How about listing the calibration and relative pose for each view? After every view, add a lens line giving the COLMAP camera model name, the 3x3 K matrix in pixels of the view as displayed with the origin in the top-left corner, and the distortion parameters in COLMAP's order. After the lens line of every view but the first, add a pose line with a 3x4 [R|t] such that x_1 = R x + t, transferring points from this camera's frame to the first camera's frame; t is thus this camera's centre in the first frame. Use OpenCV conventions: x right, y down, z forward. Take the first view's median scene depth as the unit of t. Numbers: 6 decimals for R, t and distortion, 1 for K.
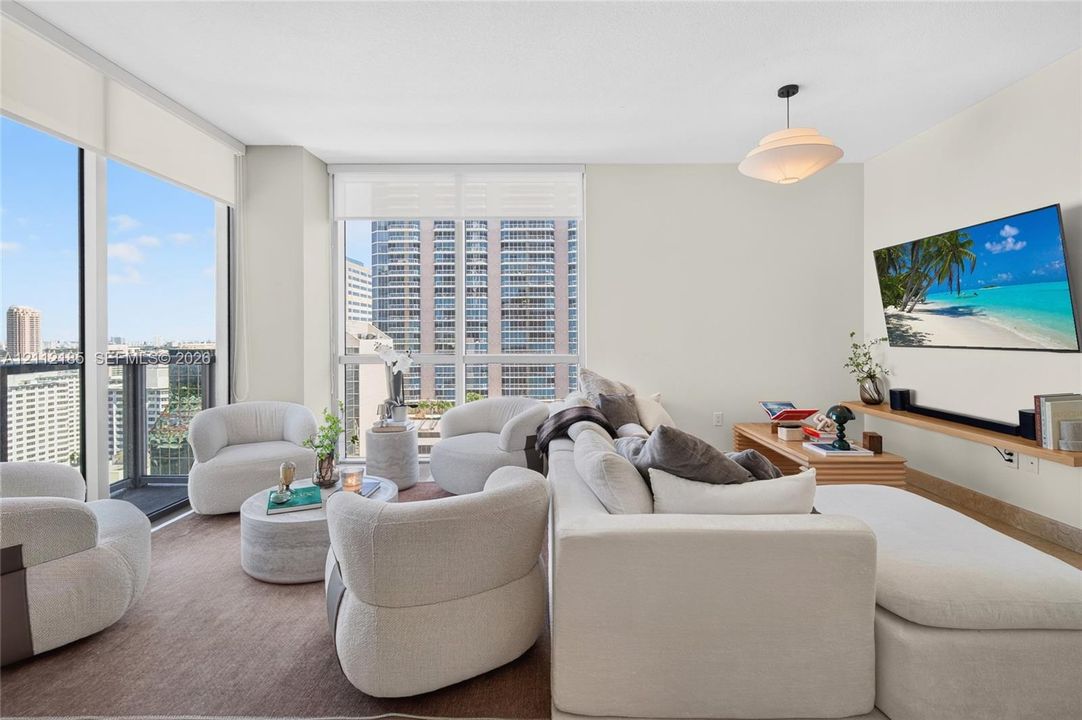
lens RADIAL K [[474.6, 0, 537.8], [0, 474.6, 348.2], [0, 0, 1]] dist [-0.003762, -0.000344]
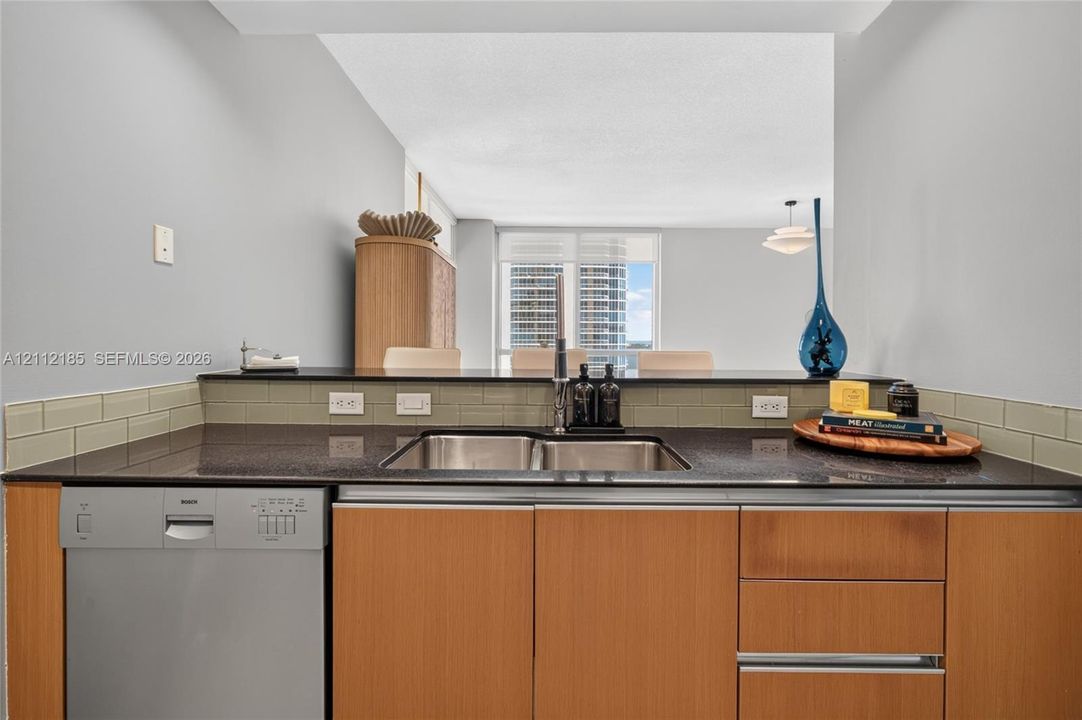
lens RADIAL K [[470.2, 0, 540.2], [0, 470.2, 342.1], [0, 0, 1]] dist [-0.011789, 0.000461]
pose [[0.999951, 0.009842, 0.000974, -0.322055], [-0.009826, 0.999836, -0.015234, 0.019991], [-0.001123, 0.015224, 0.999883, -0.613982]]
